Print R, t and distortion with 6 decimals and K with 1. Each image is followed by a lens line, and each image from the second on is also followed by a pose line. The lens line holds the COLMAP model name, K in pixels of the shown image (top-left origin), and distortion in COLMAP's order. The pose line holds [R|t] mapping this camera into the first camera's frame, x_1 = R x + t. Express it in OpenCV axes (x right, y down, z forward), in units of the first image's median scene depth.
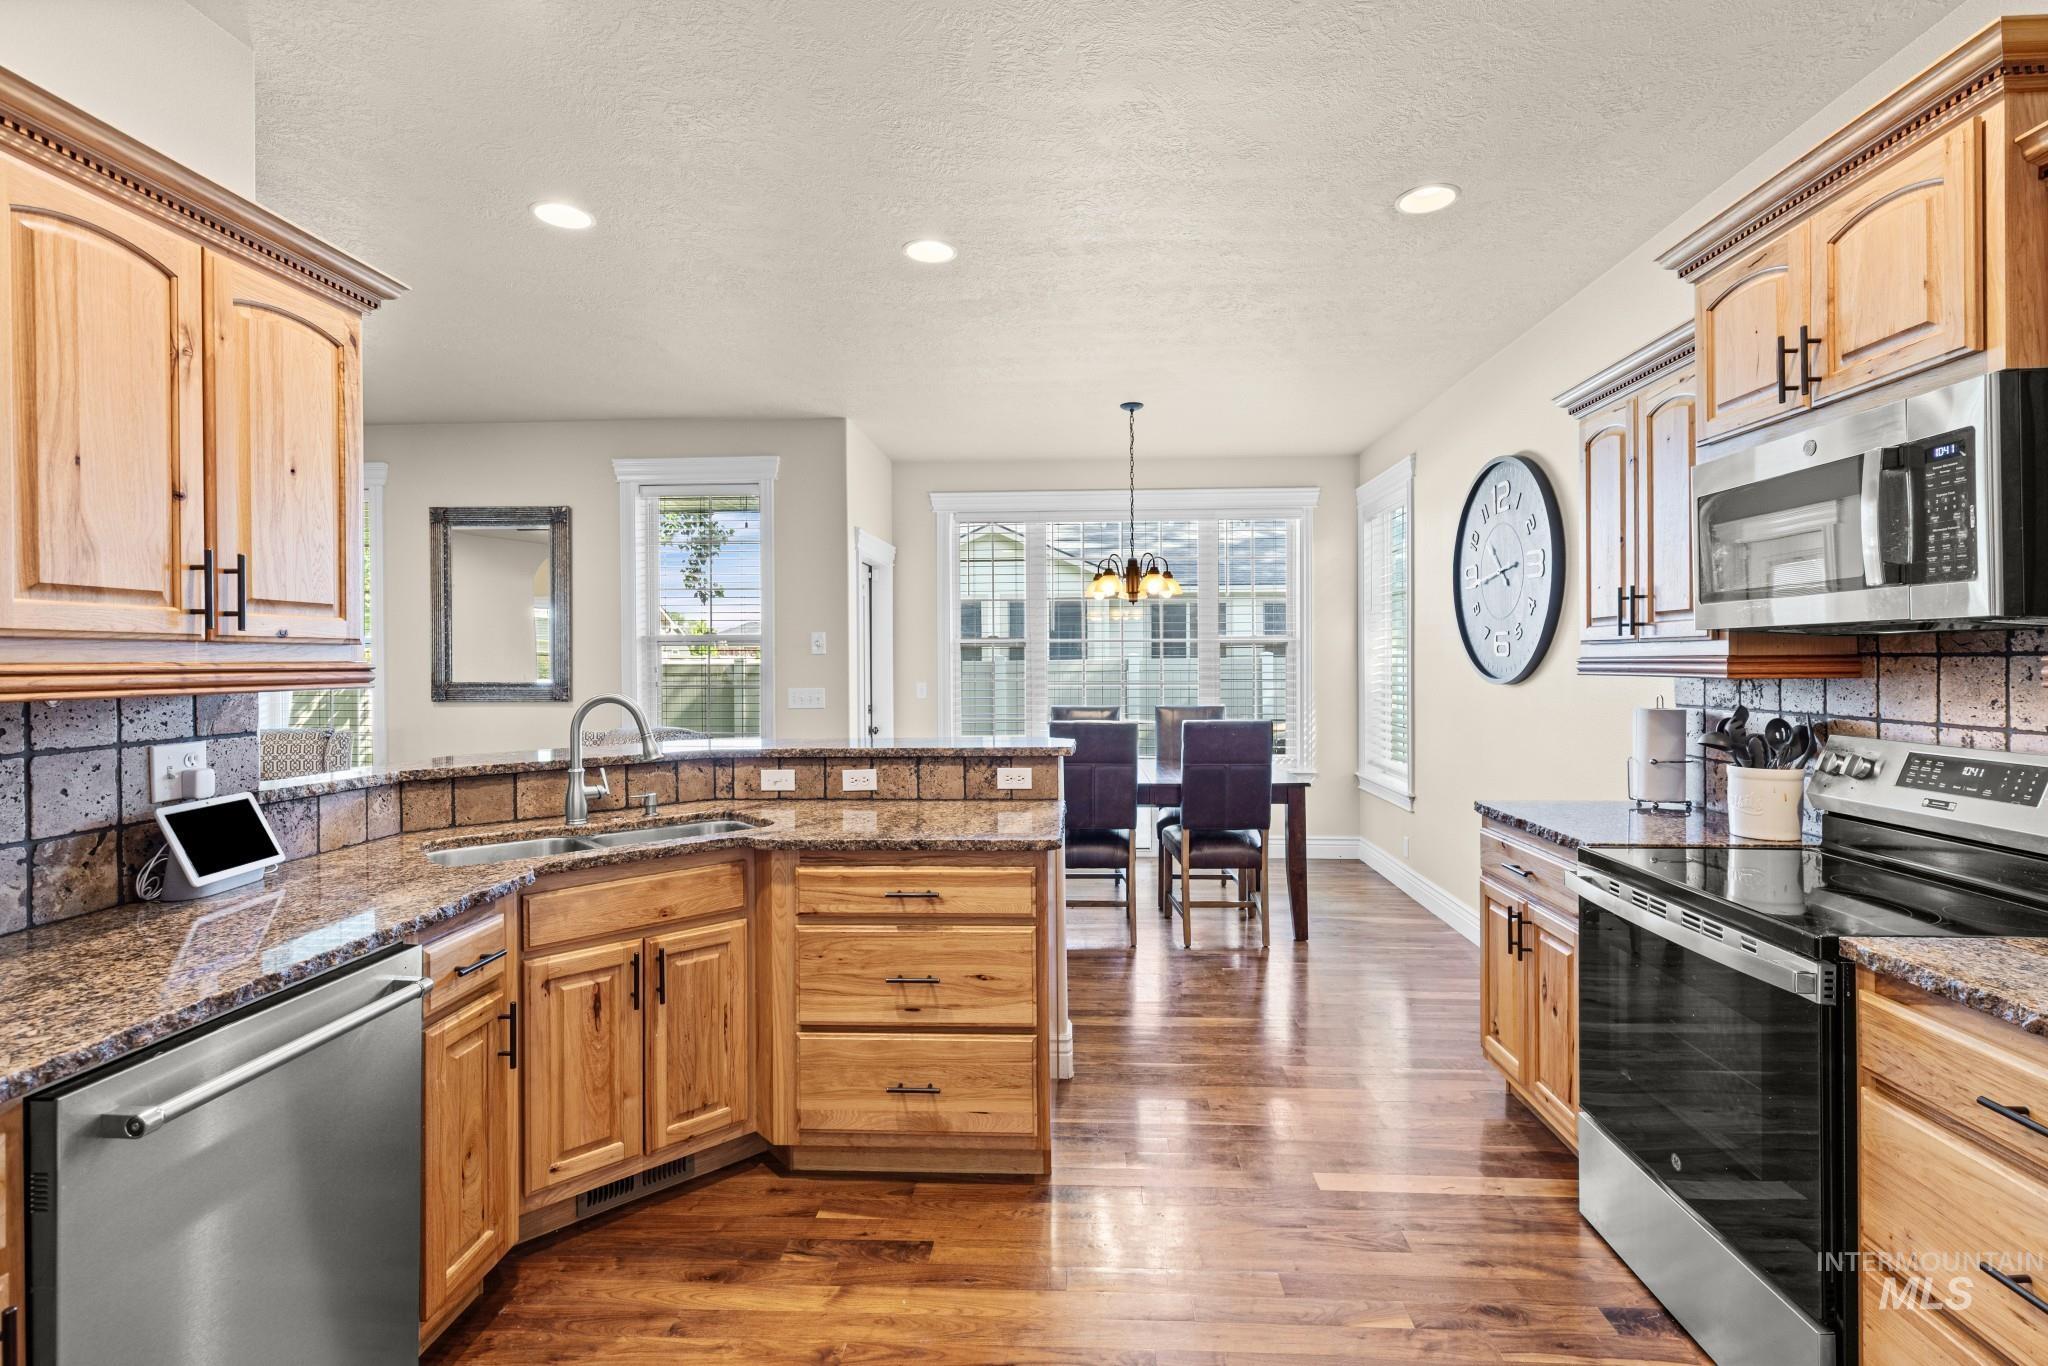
lens RADIAL K [[971.9, 0, 1029.7], [0, 971.9, 659.5], [0, 0, 1]] dist [0.000911, 0.010087]
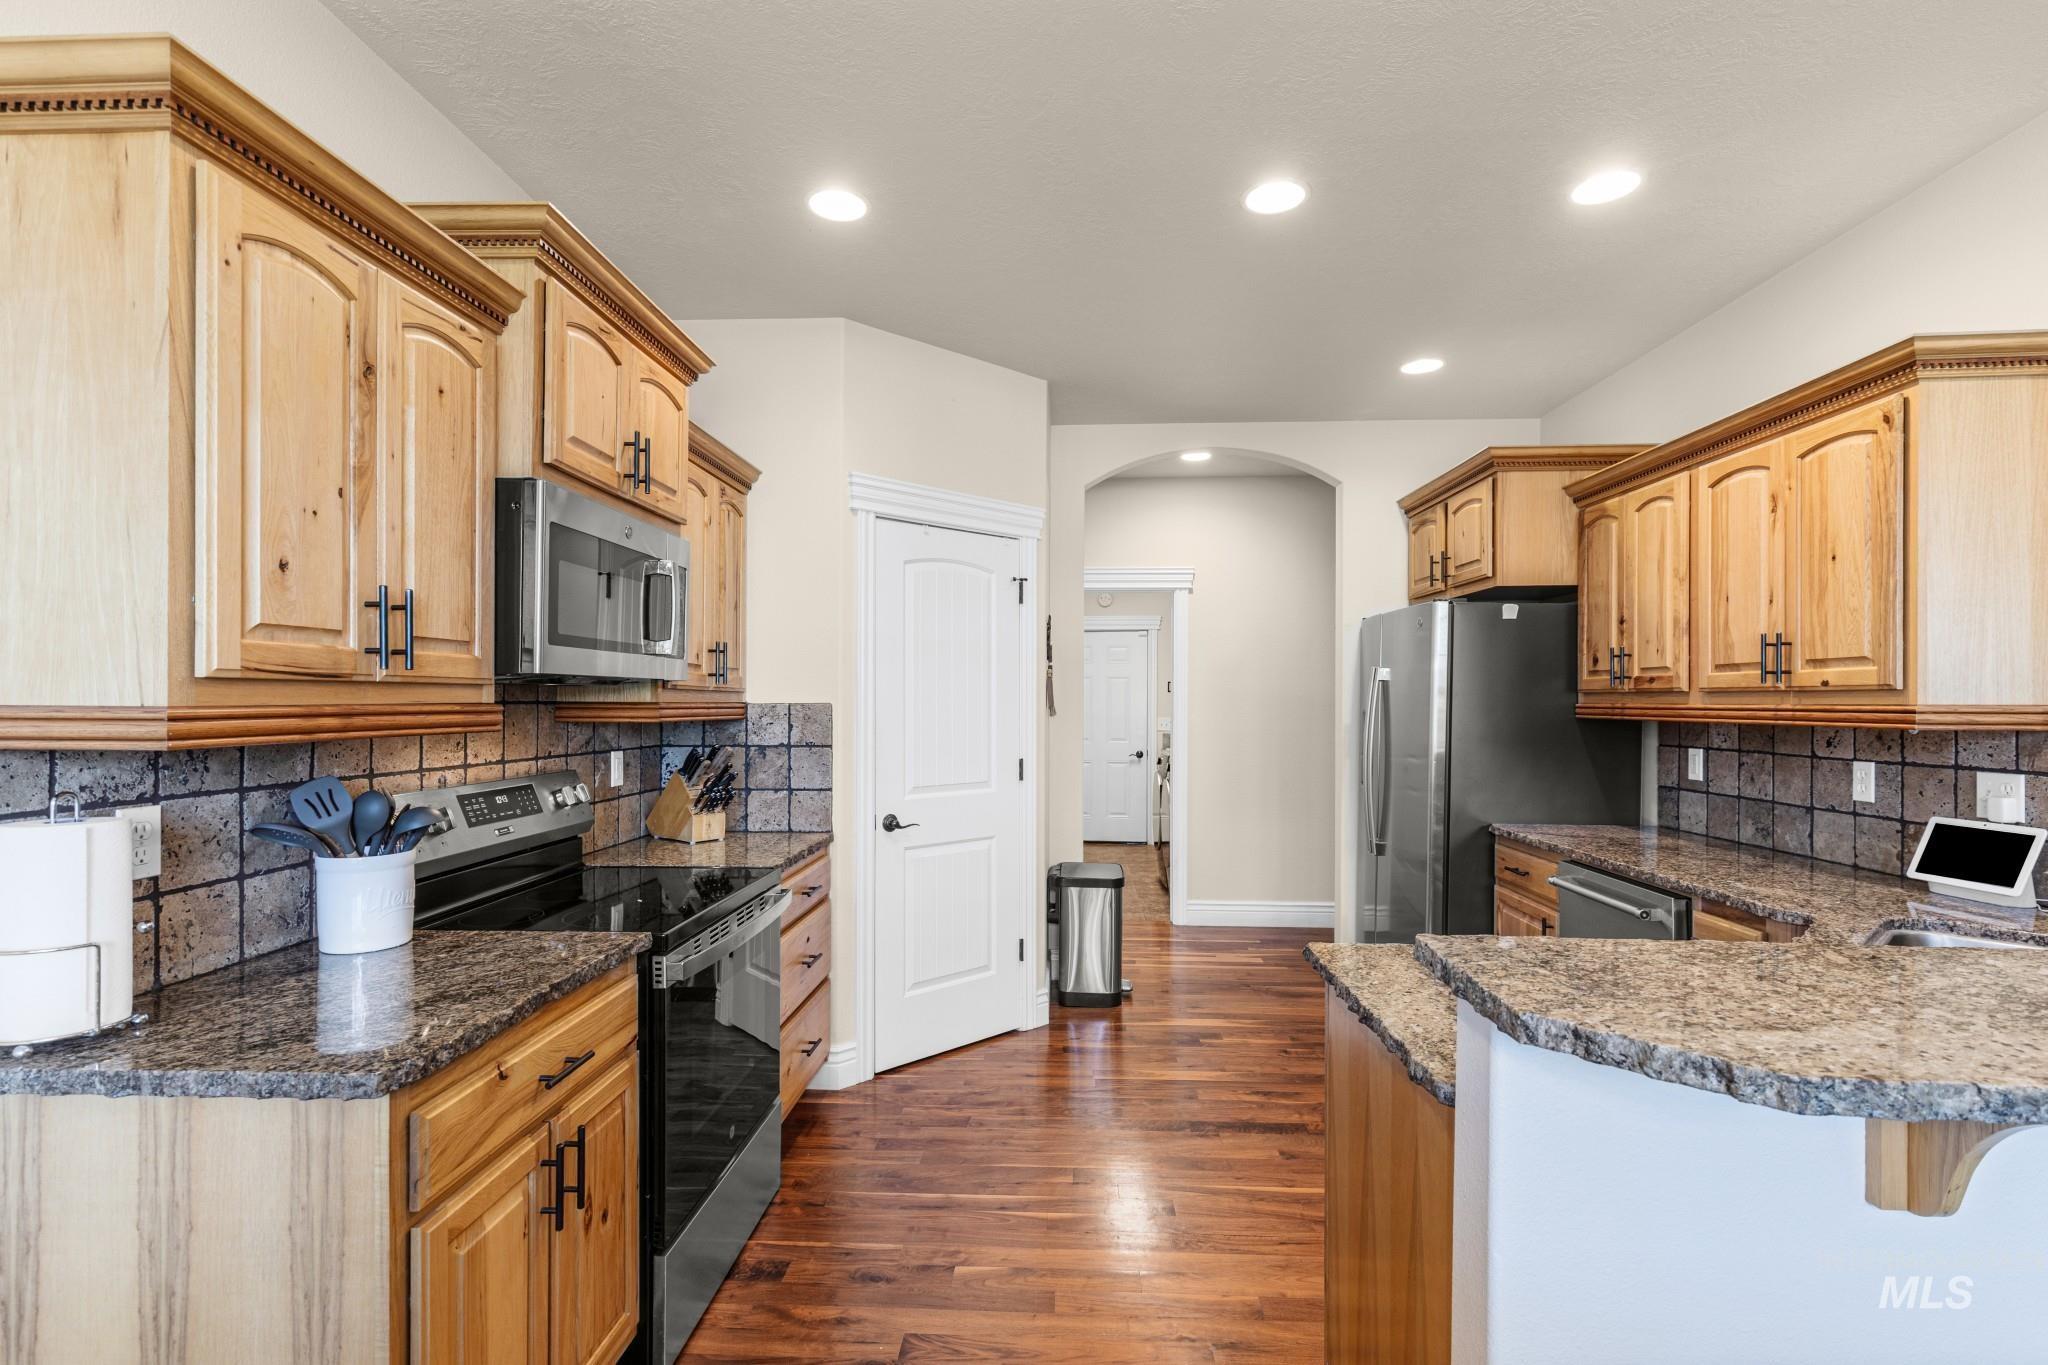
lens RADIAL K [[942.9, 0, 1022.8], [0, 942.9, 702.0], [0, 0, 1]] dist [0.006803, 0.000258]
pose [[-0.999963, 0.002970, -0.008119, 0.323302], [0.002954, 0.999994, 0.002036, -0.006591], [0.008125, 0.002012, -0.999965, 2.160490]]
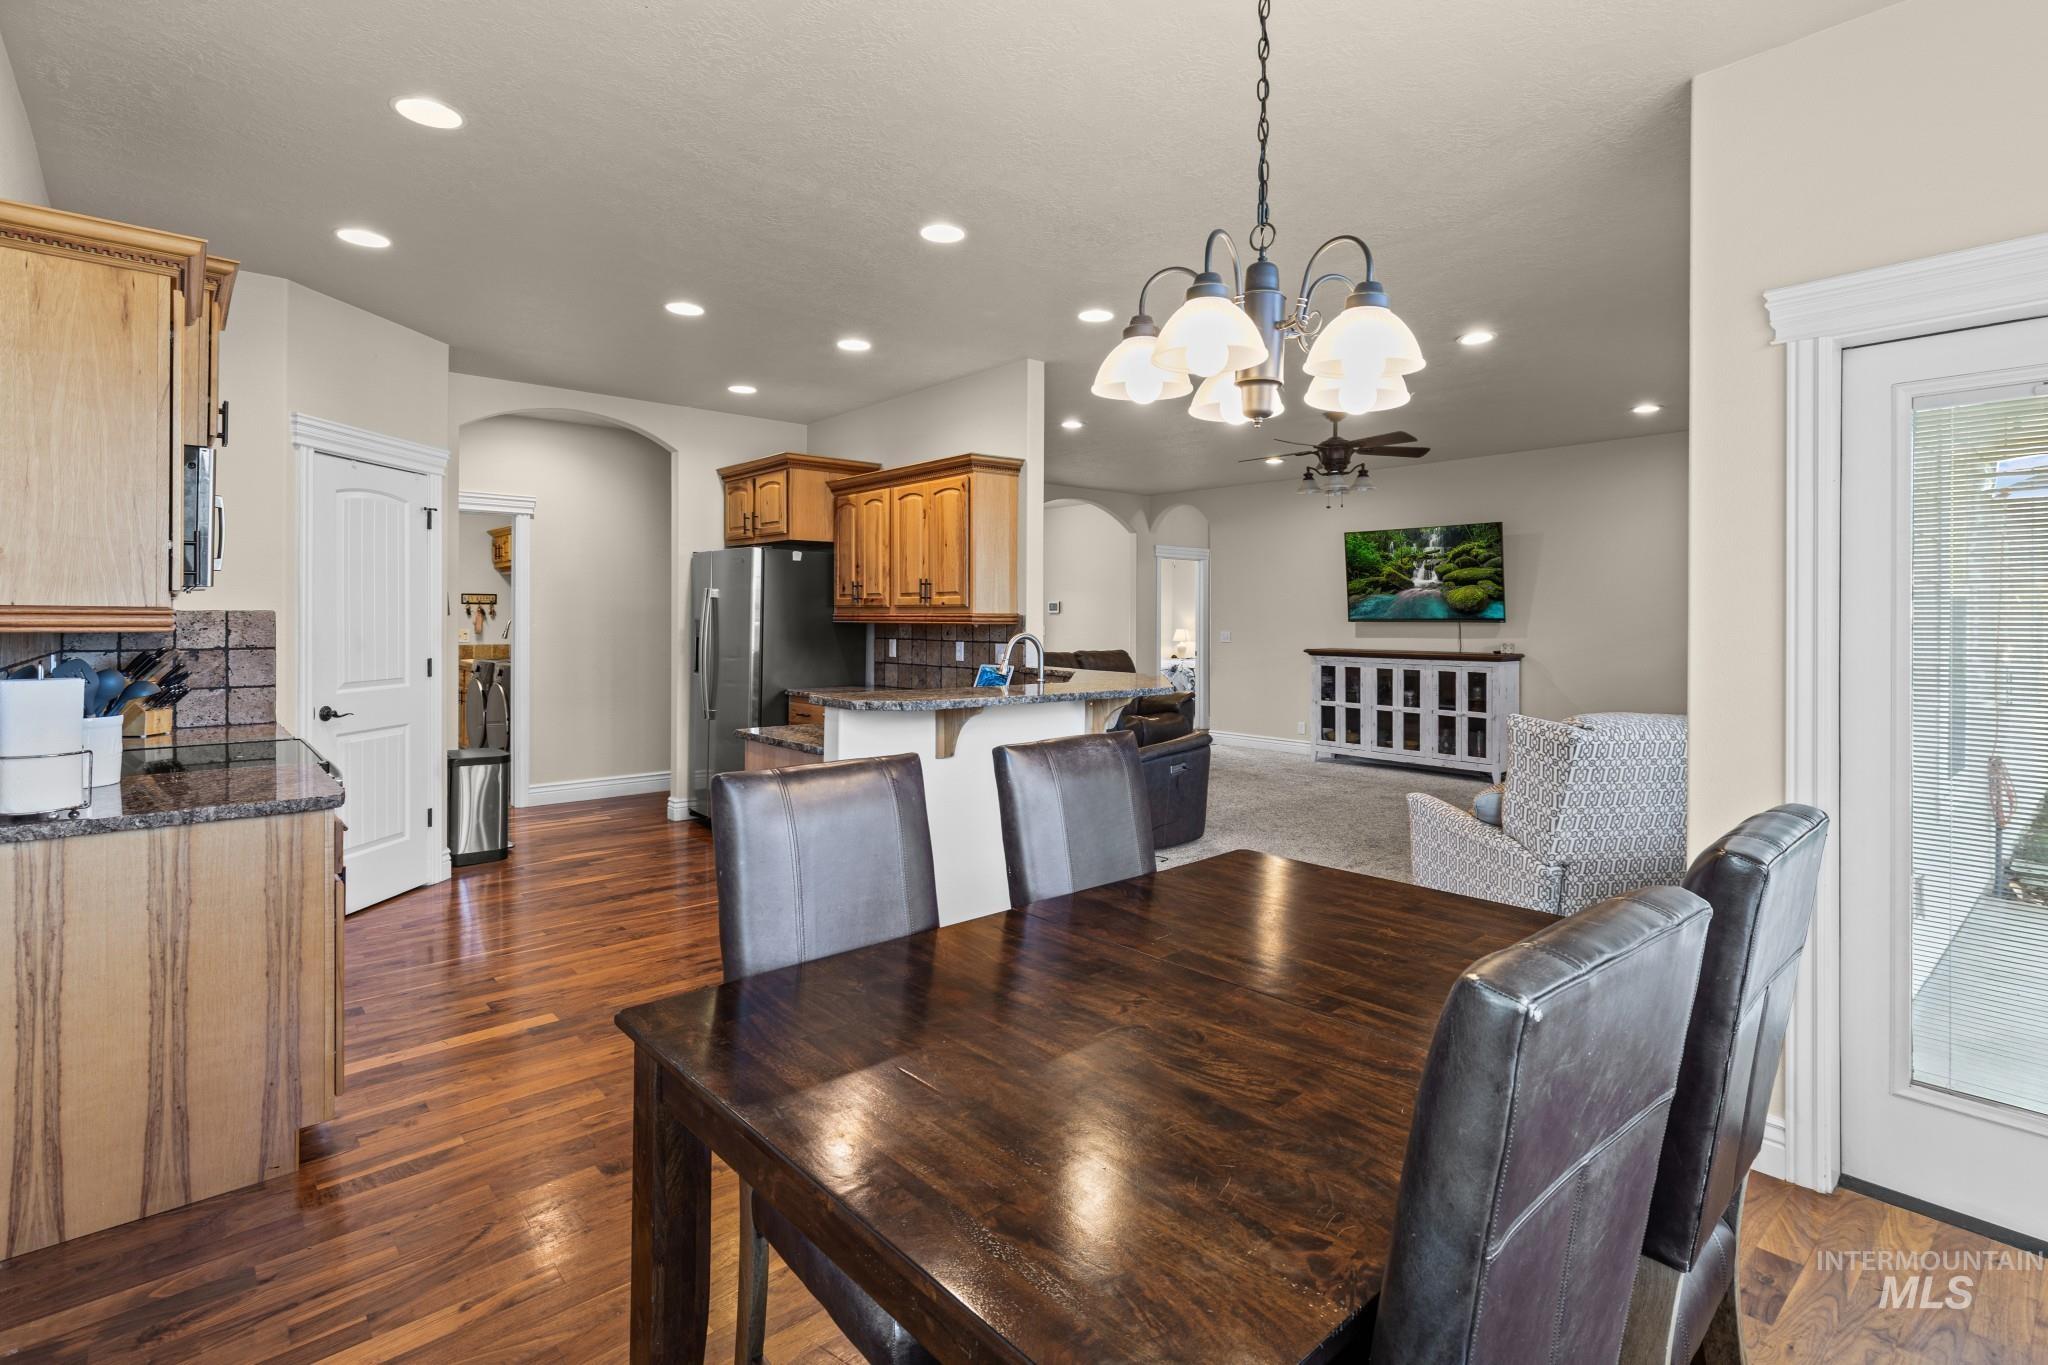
lens RADIAL K [[970.6, 0, 1062.1], [0, 970.6, 623.6], [0, 0, 1]] dist [0.000645, 0.000138]
pose [[-0.695944, 0.006753, -0.718064, 0.956869], [-0.000581, 0.999950, 0.009967, 0.003172], [0.718096, 0.007354, -0.695906, 3.025775]]
